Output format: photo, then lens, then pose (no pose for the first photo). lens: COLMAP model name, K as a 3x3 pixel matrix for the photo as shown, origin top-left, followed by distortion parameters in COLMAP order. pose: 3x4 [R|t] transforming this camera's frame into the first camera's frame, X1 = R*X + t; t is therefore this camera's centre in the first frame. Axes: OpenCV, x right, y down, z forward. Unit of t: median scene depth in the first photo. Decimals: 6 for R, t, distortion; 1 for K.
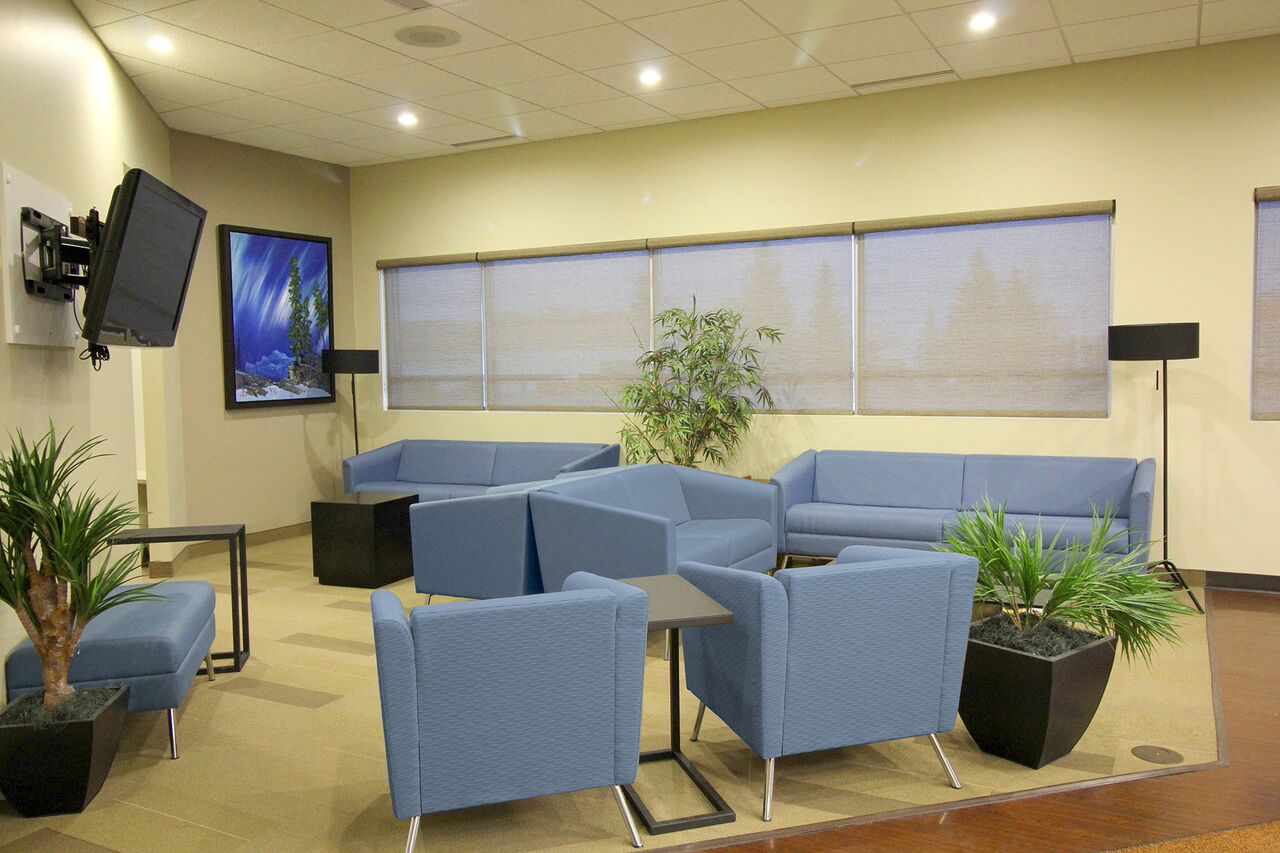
lens RADIAL K [[1014.4, 0, 639.3], [0, 1014.4, 429.1], [0, 0, 1]] dist [0.006540, 0.001052]
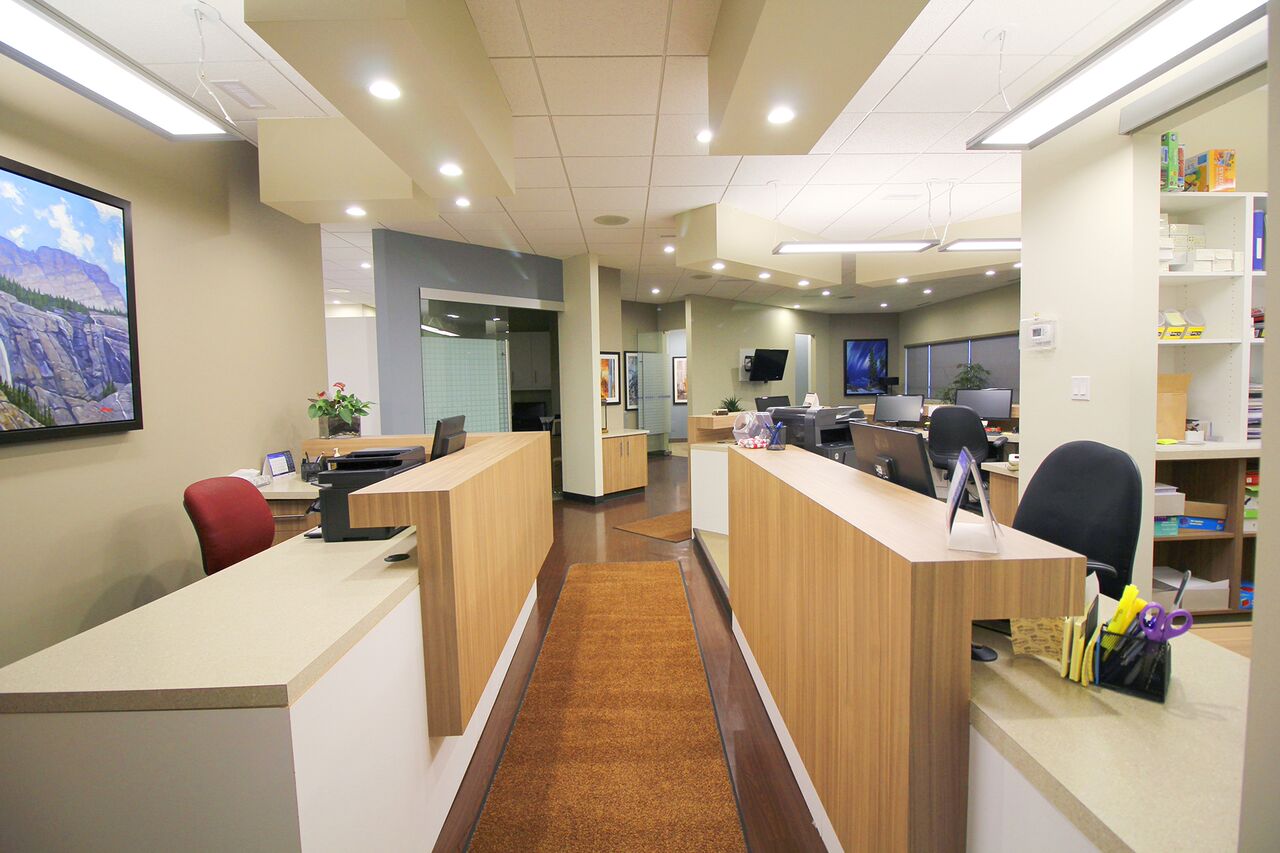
lens RADIAL K [[600.3, 0, 641.3], [0, 600.3, 423.1], [0, 0, 1]] dist [0.000260, -0.000061]
pose [[0.486332, 0.068362, -0.871096, 0.936620], [-0.046432, 0.997548, 0.052363, -0.002468], [0.872539, 0.014981, 0.488314, -0.499305]]
